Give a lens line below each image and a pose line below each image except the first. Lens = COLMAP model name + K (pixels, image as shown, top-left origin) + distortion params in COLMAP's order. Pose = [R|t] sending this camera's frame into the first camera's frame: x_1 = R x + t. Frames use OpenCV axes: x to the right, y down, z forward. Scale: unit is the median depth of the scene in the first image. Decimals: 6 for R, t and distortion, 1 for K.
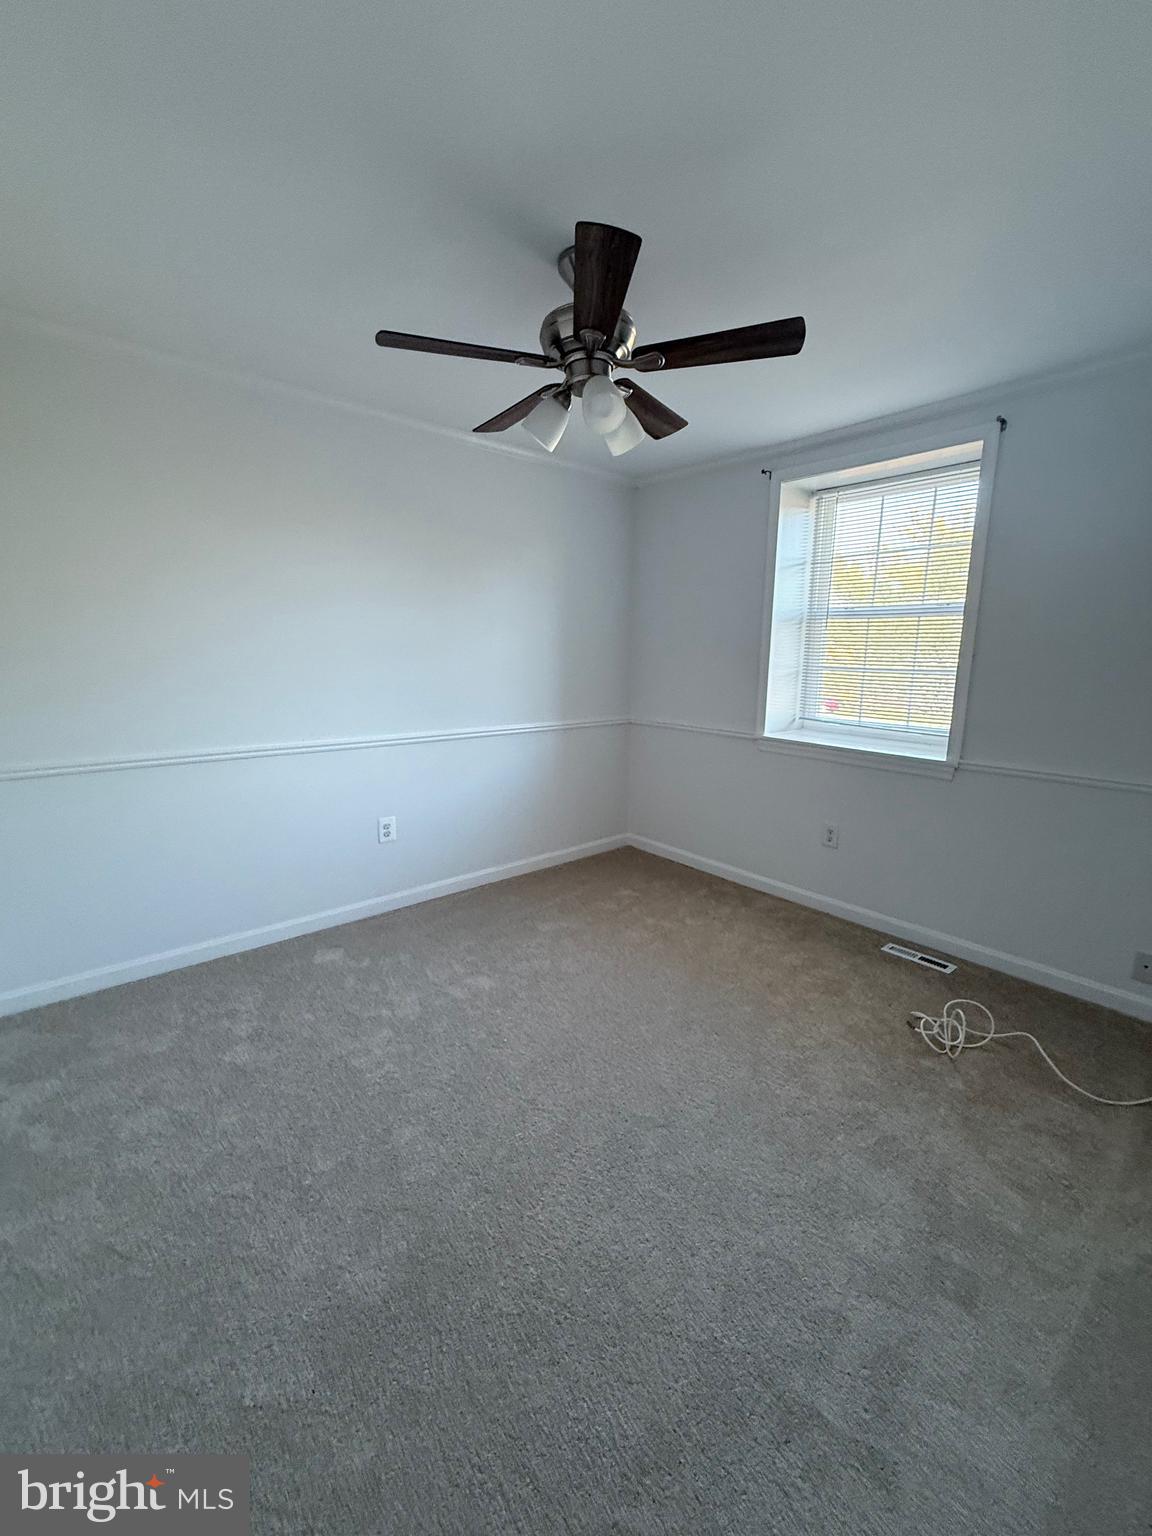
lens RADIAL K [[610.7, 0, 576.0], [0, 610.7, 768.0], [0, 0, 1]] dist [-0.010552, -0.000184]
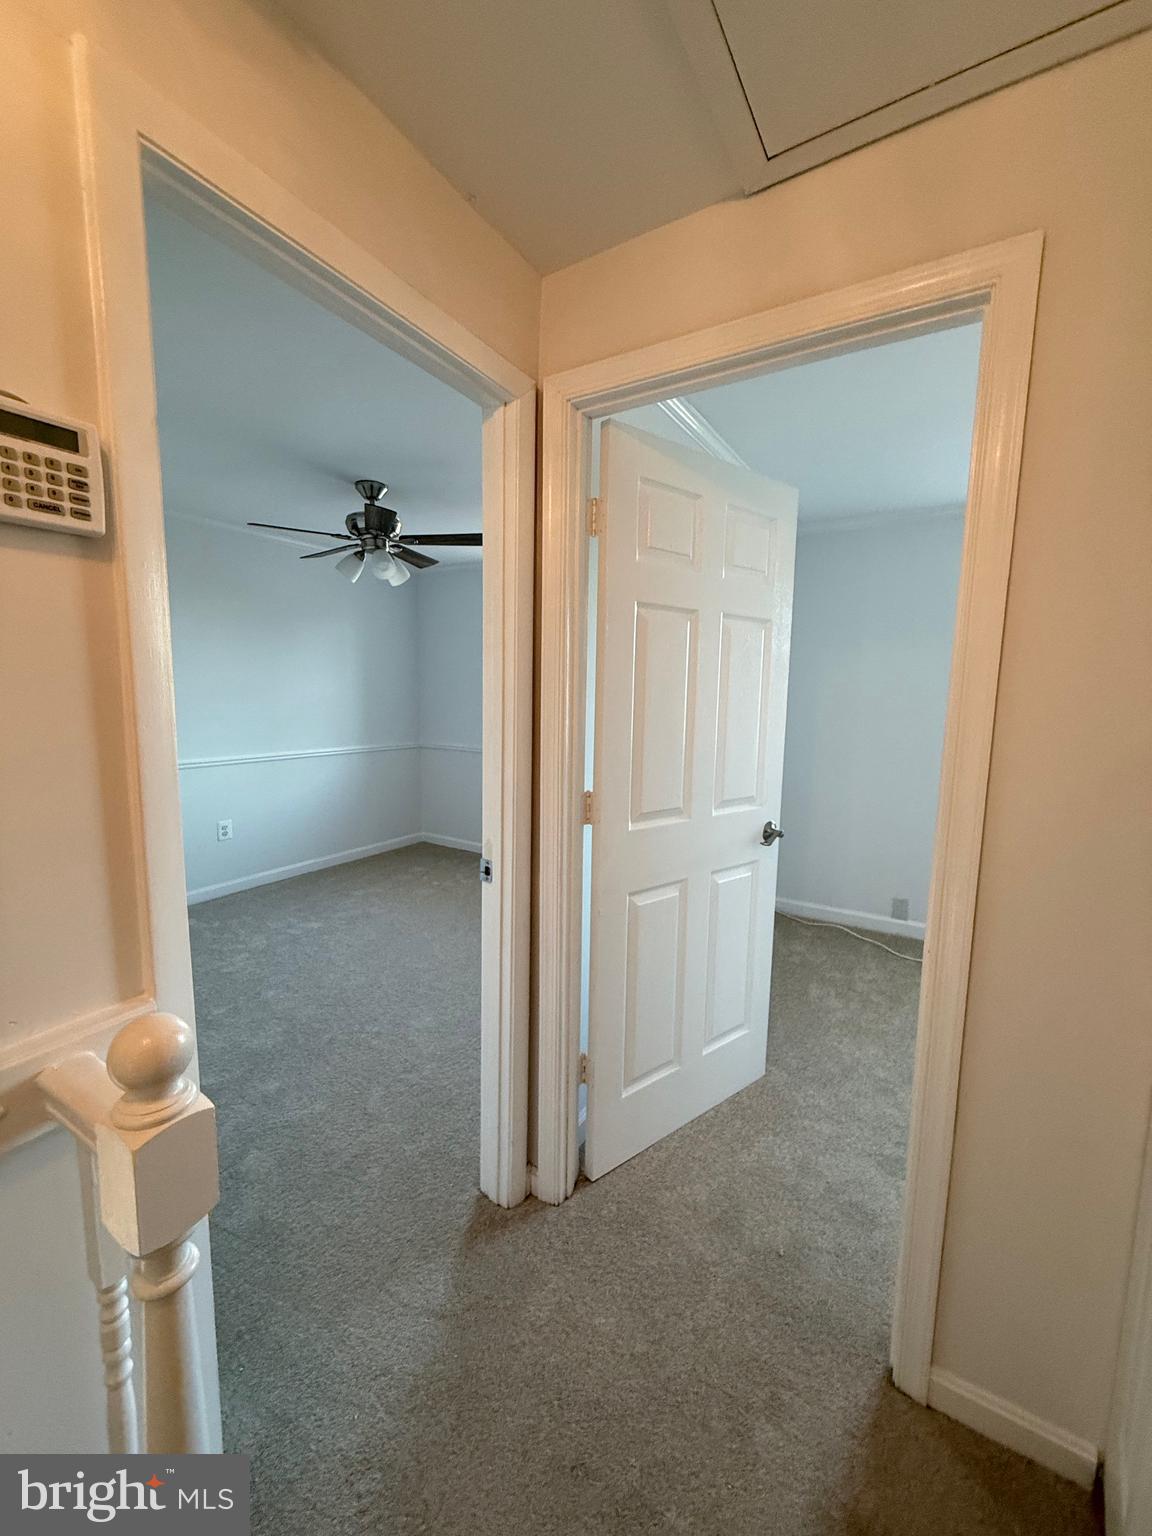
lens RADIAL K [[610.7, 0, 576.0], [0, 610.7, 768.0], [0, 0, 1]] dist [-0.010552, -0.000184]
pose [[0.952536, -0.030575, 0.302888, 0.014448], [0.048303, 0.997519, -0.051209, 0.091514], [-0.300571, 0.063409, 0.951649, -0.579836]]
